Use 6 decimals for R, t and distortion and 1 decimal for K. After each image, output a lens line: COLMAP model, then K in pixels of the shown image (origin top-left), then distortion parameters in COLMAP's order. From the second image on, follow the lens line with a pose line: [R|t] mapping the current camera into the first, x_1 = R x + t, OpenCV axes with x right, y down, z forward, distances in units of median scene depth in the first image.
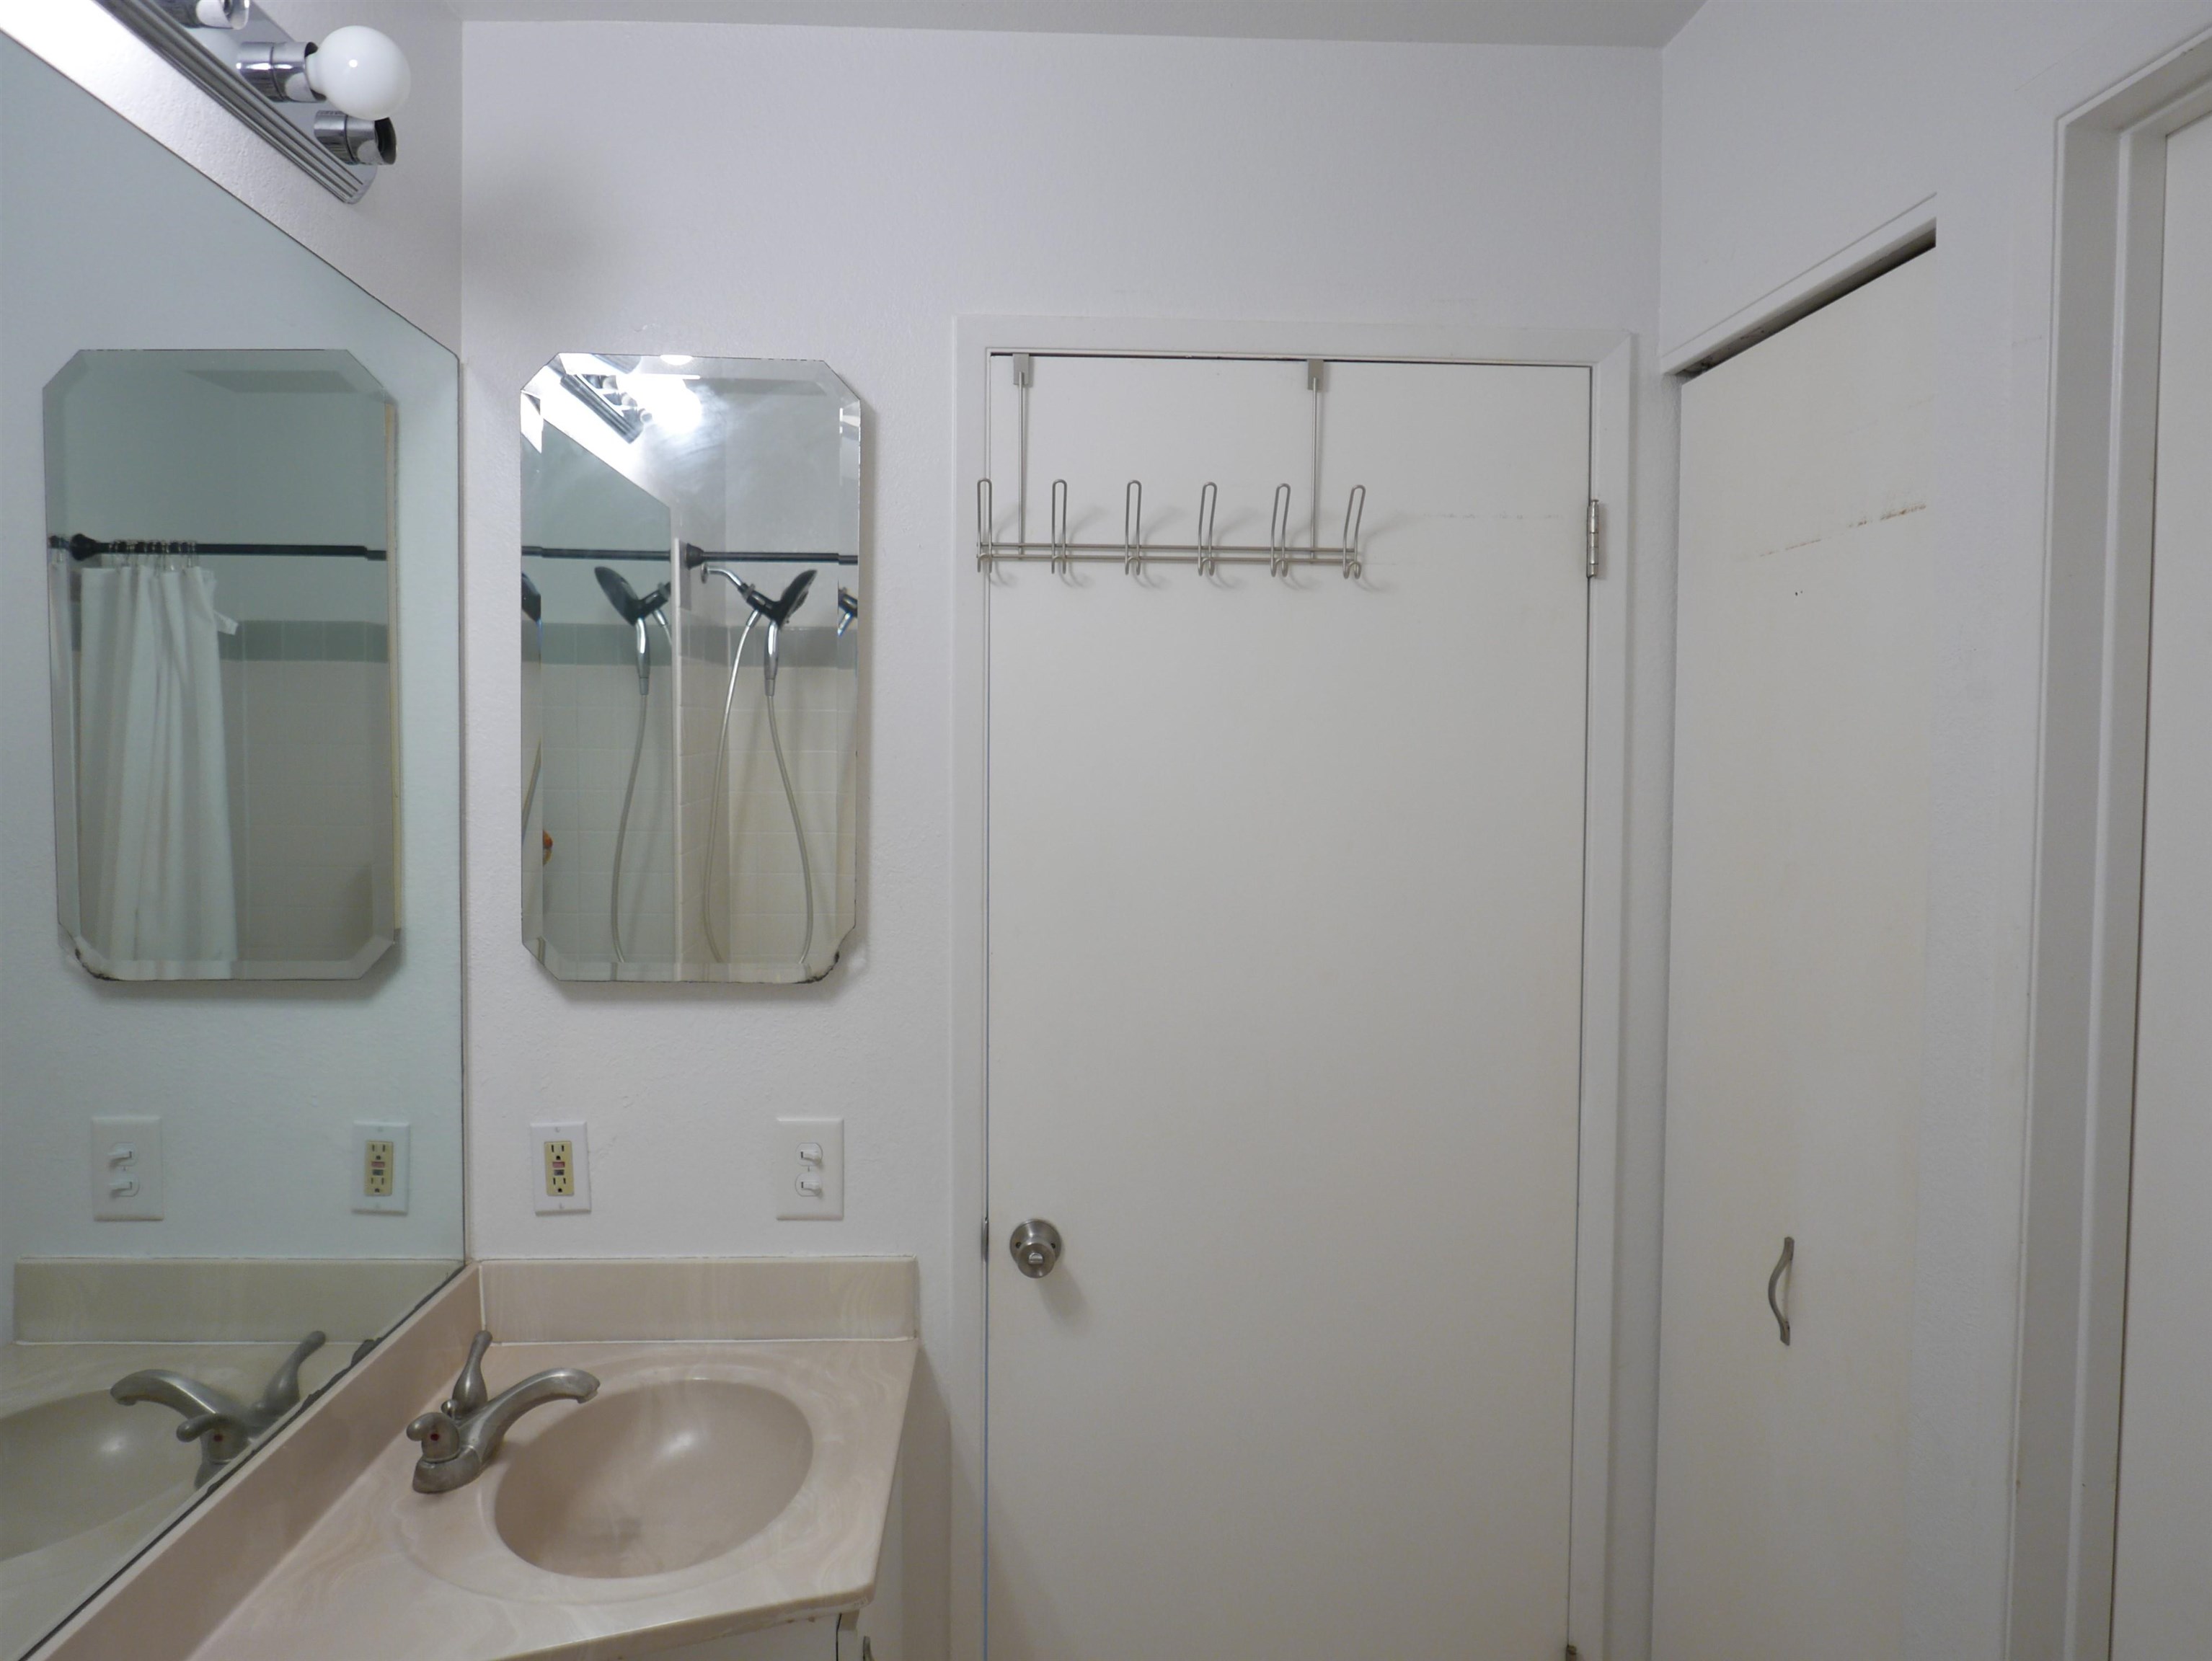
lens RADIAL K [[1593.2, 0, 1106.0], [0, 1593.2, 830.5], [0, 0, 1]] dist [-0.032434, 0.037084]
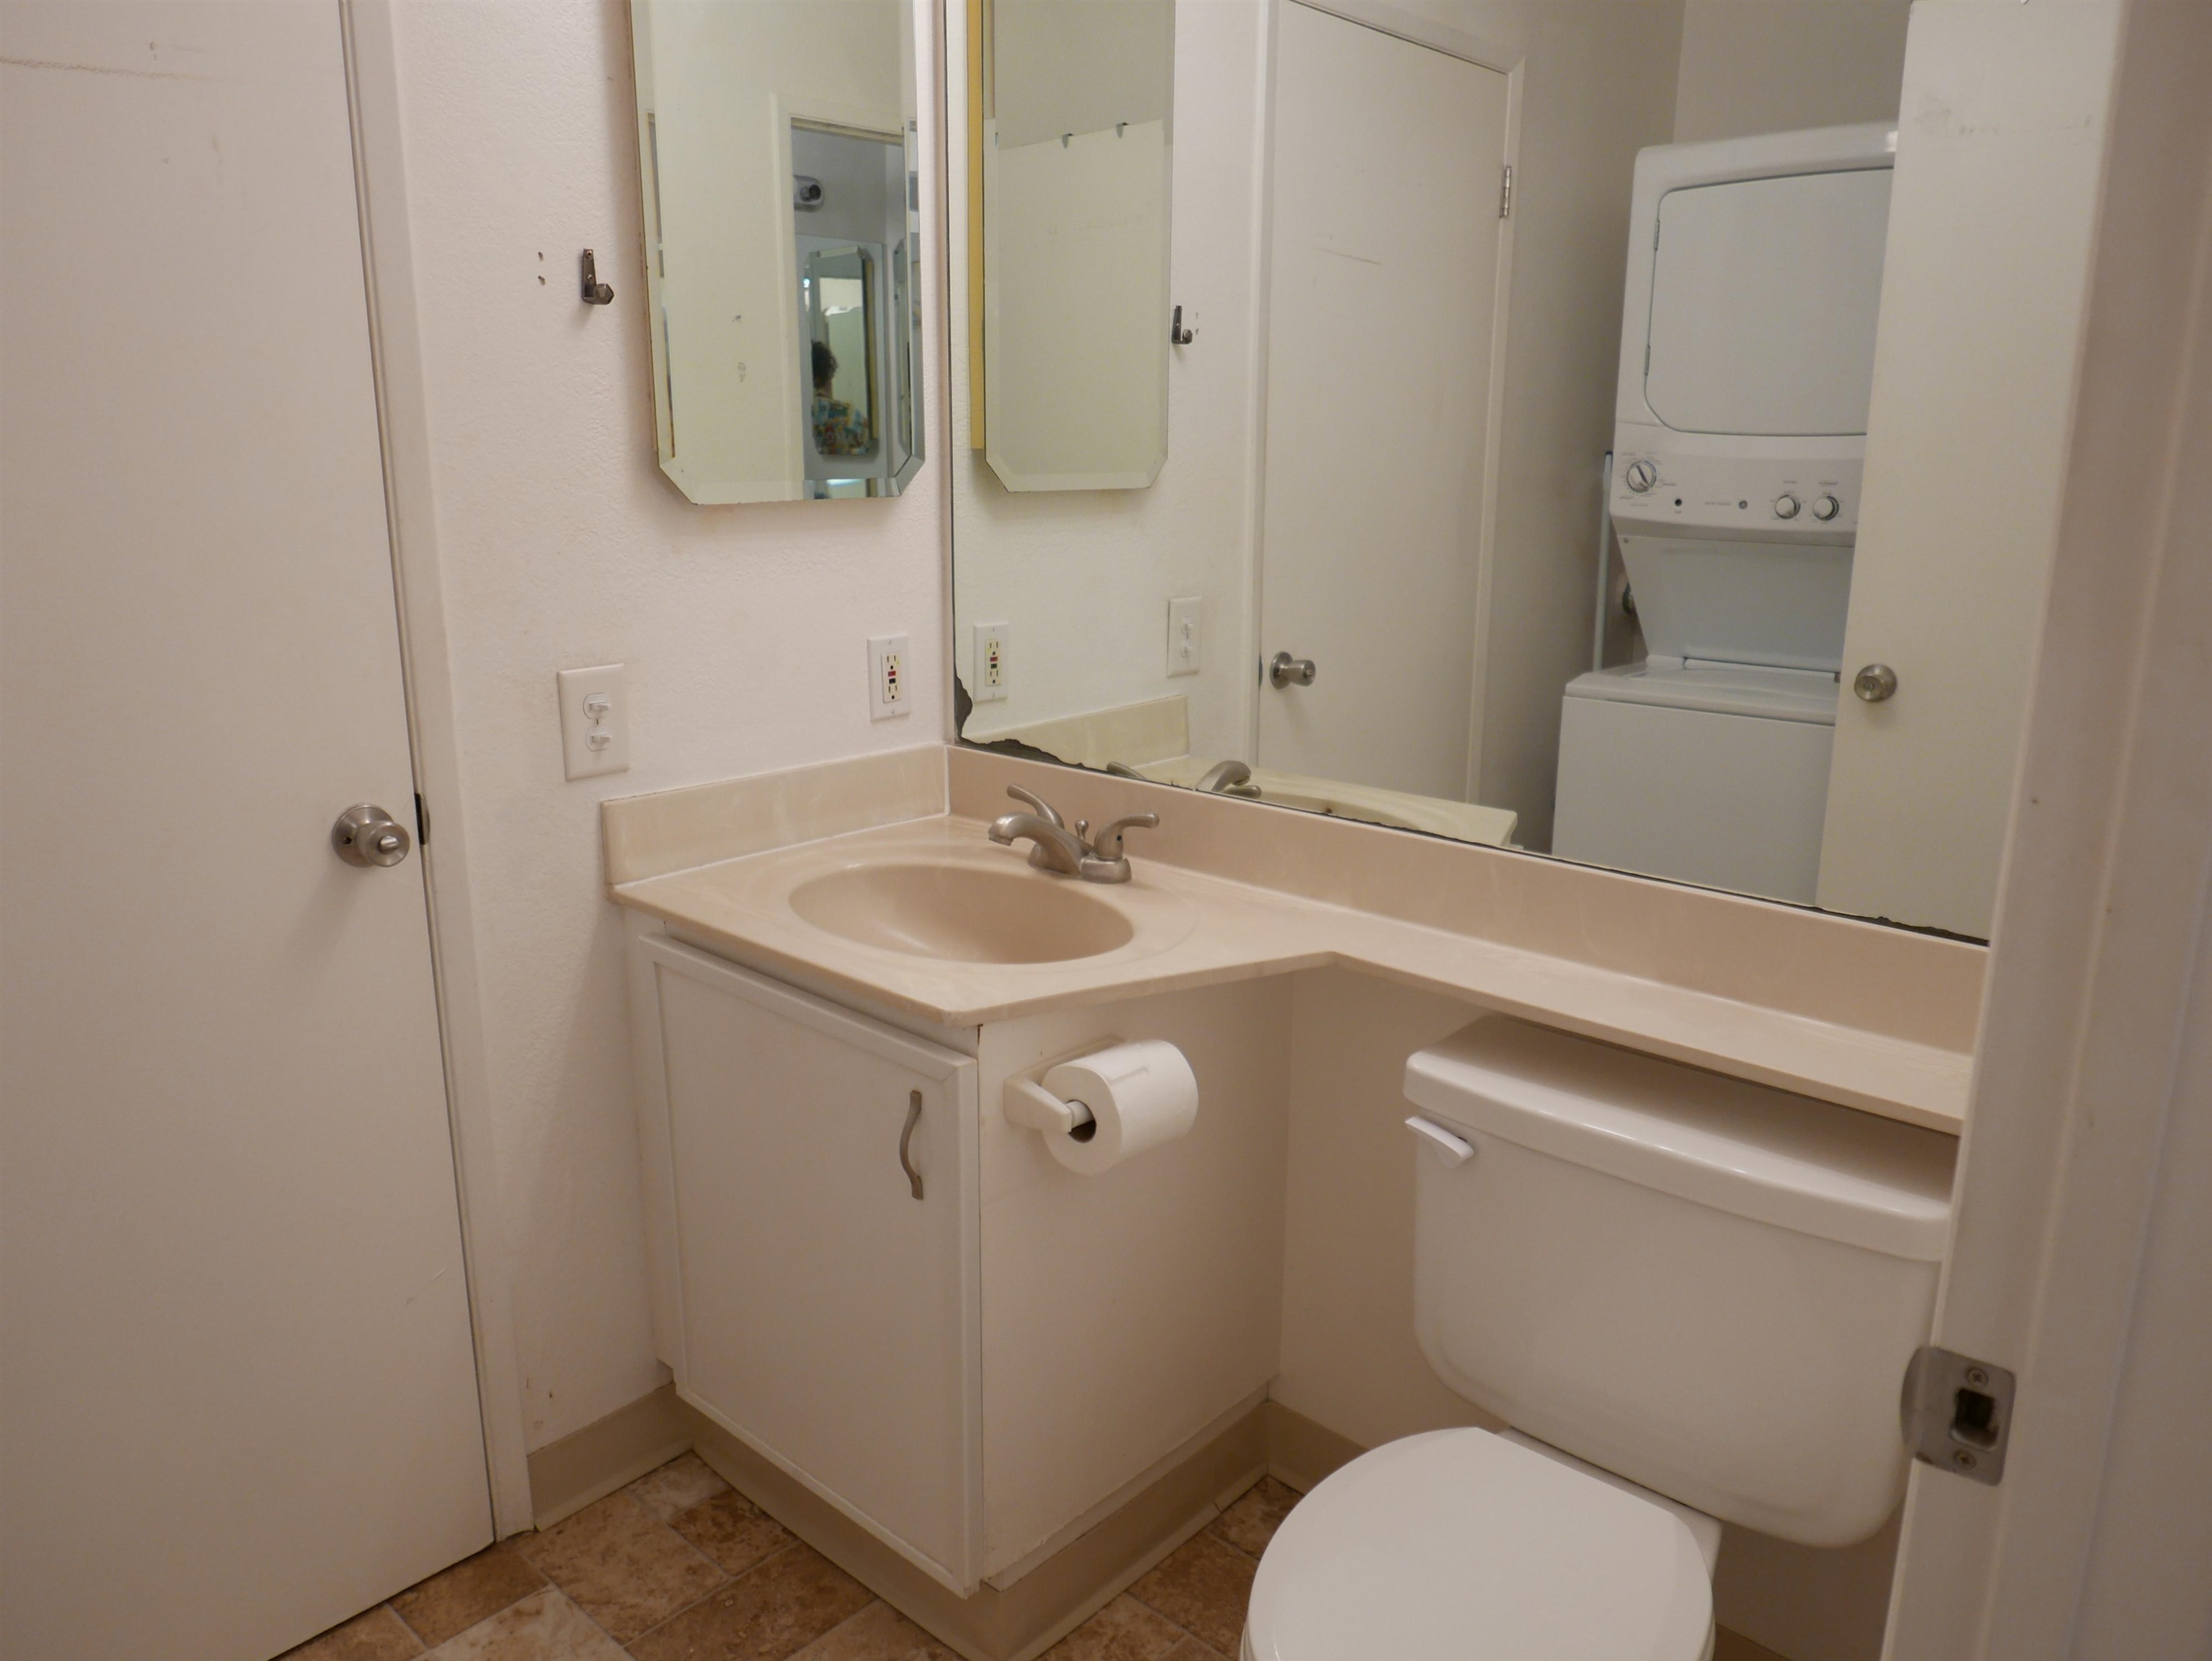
lens RADIAL K [[1593.2, 0, 1106.0], [0, 1593.2, 830.5], [0, 0, 1]] dist [-0.032434, 0.037084]
pose [[0.700528, -0.172542, 0.692452, -1.016519], [-0.008185, 0.968324, 0.249563, 0.040913], [-0.713578, -0.180494, 0.676926, 0.136812]]
